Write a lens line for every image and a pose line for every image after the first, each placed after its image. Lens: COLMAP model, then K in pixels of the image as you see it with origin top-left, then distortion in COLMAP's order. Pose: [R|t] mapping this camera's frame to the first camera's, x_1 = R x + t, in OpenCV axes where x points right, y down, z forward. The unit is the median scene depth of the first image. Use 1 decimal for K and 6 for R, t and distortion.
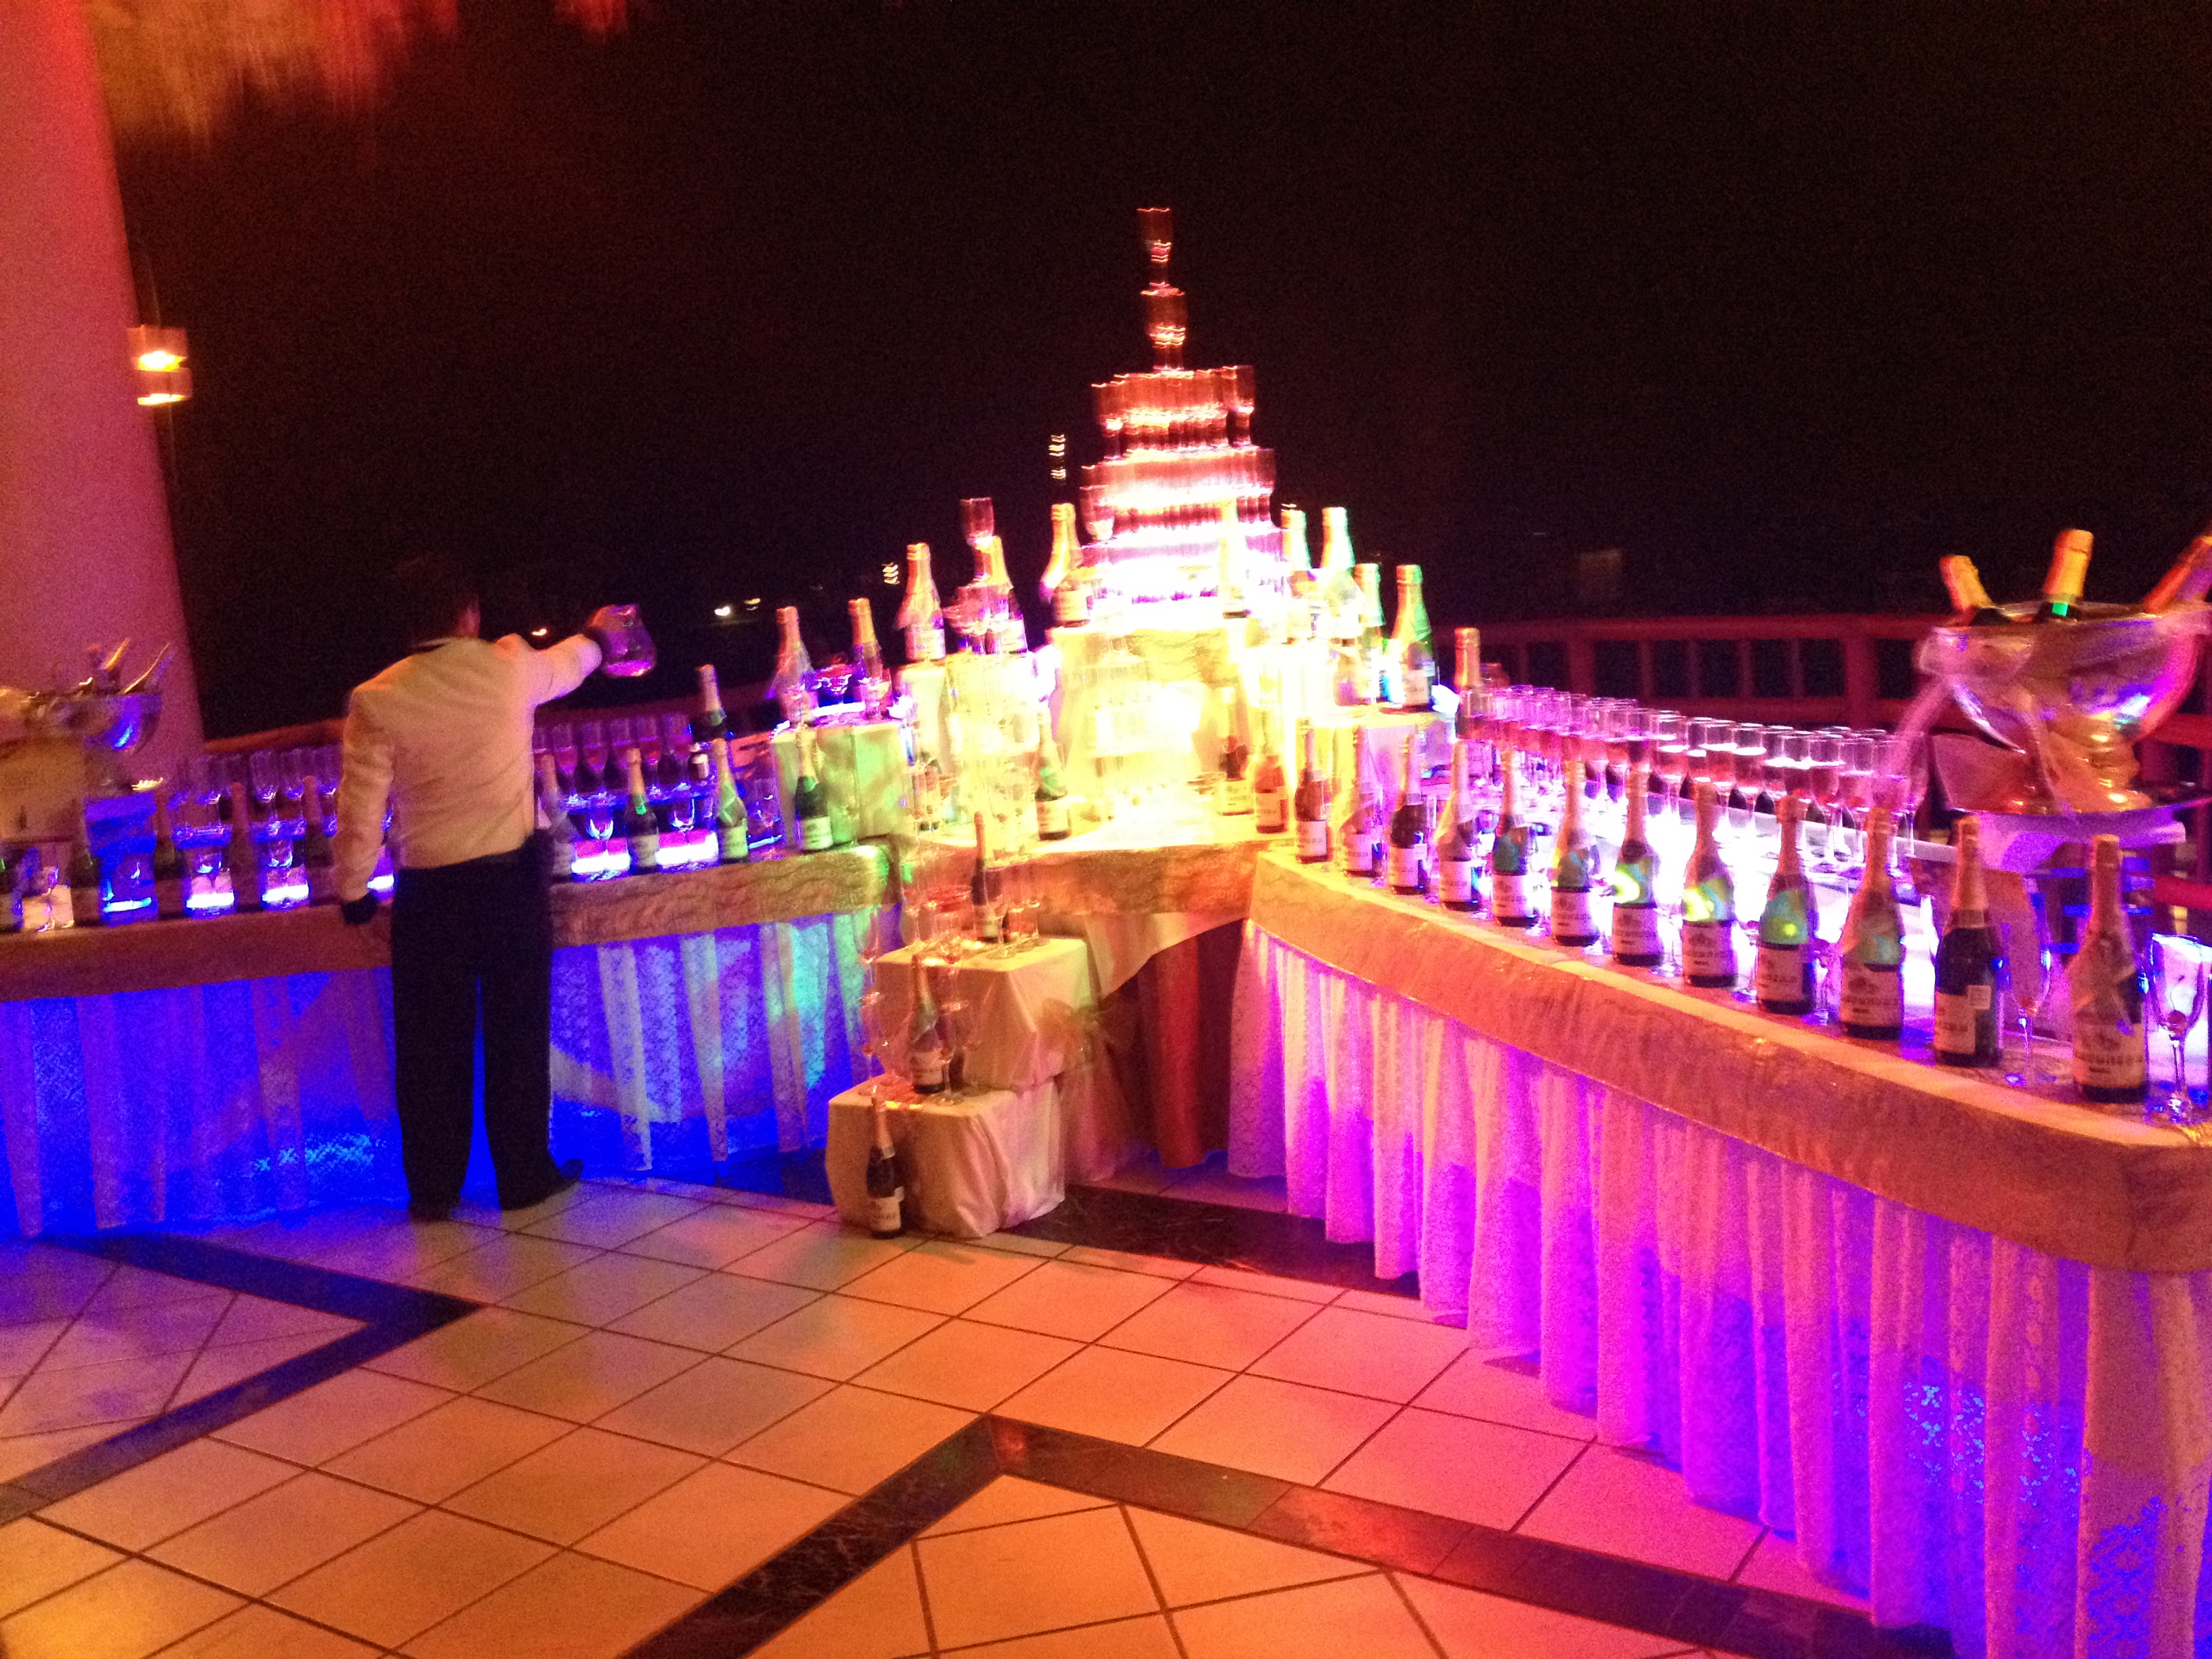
lens RADIAL K [[2169.9, 0, 1108.4], [0, 2169.9, 841.5], [0, 0, 1]] dist [0.034573, 0.000000]
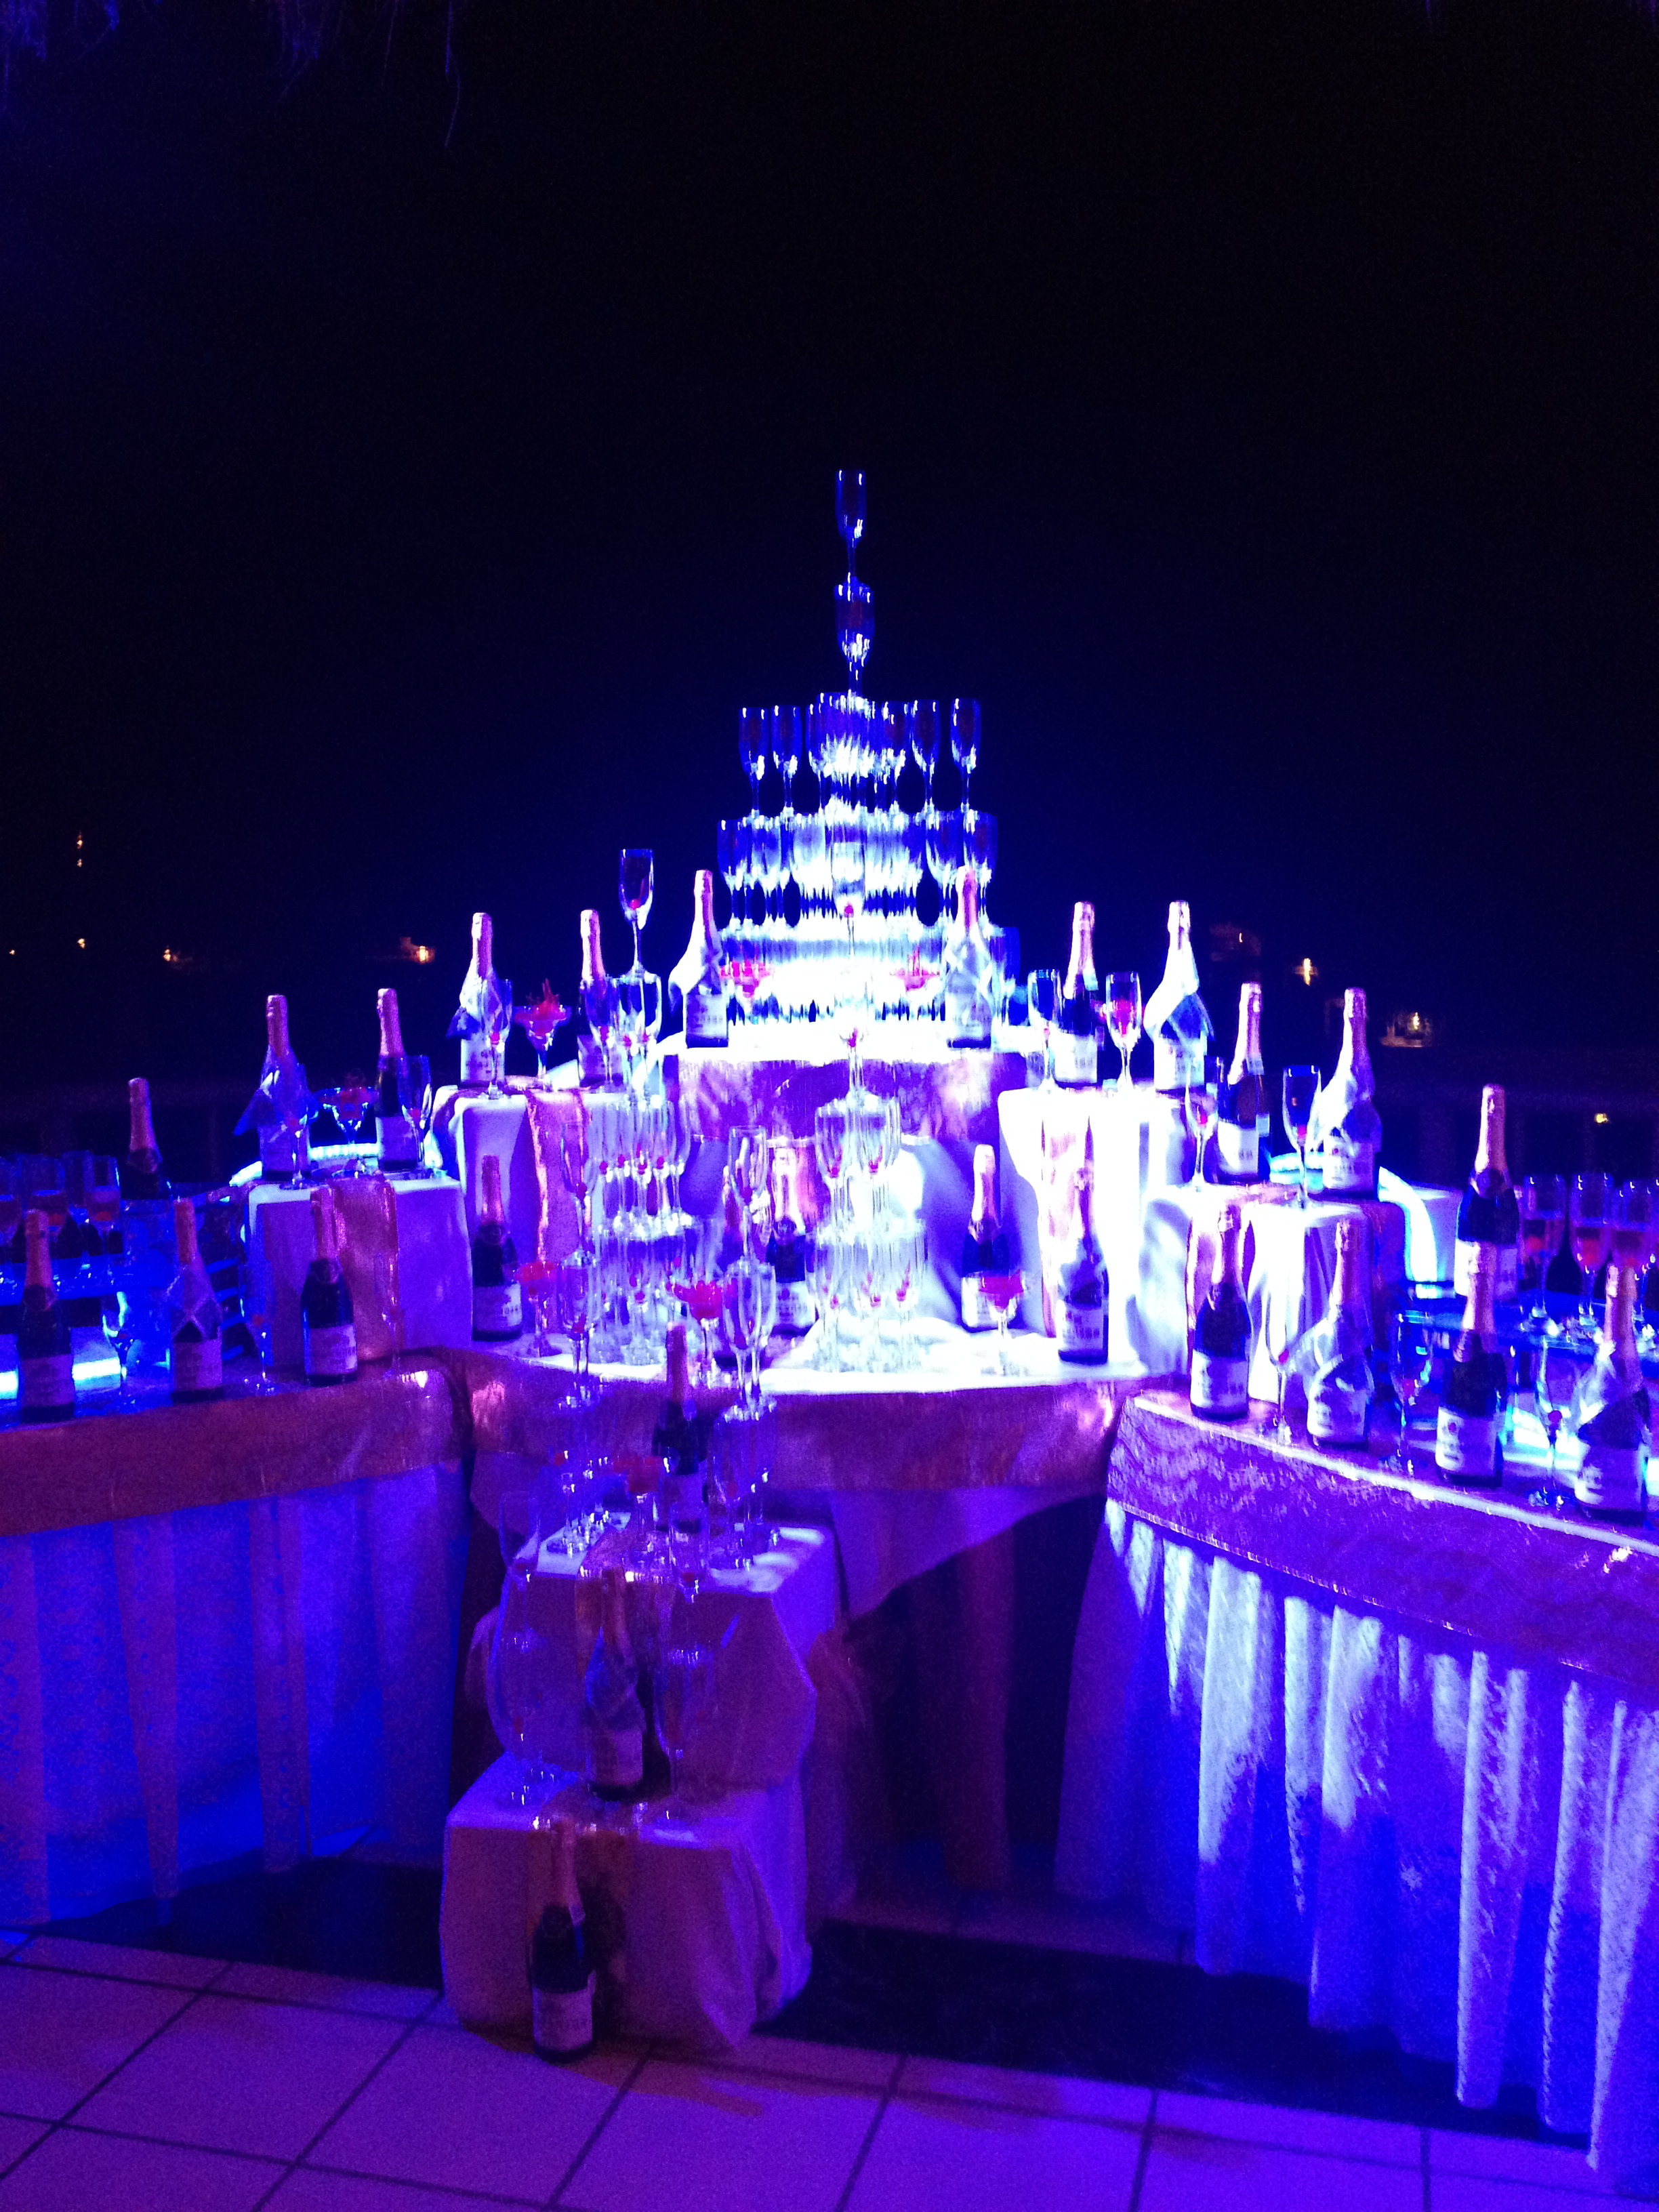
lens RADIAL K [[2169.9, 0, 828.2], [0, 2169.9, 1092.8], [0, 0, 1]] dist [0.034573, 0.000000]
pose [[0.944808, 0.042639, 0.324840, -0.233439], [-0.016320, 0.996389, -0.083320, -0.031470], [-0.327219, 0.073420, 0.942092, 0.383262]]
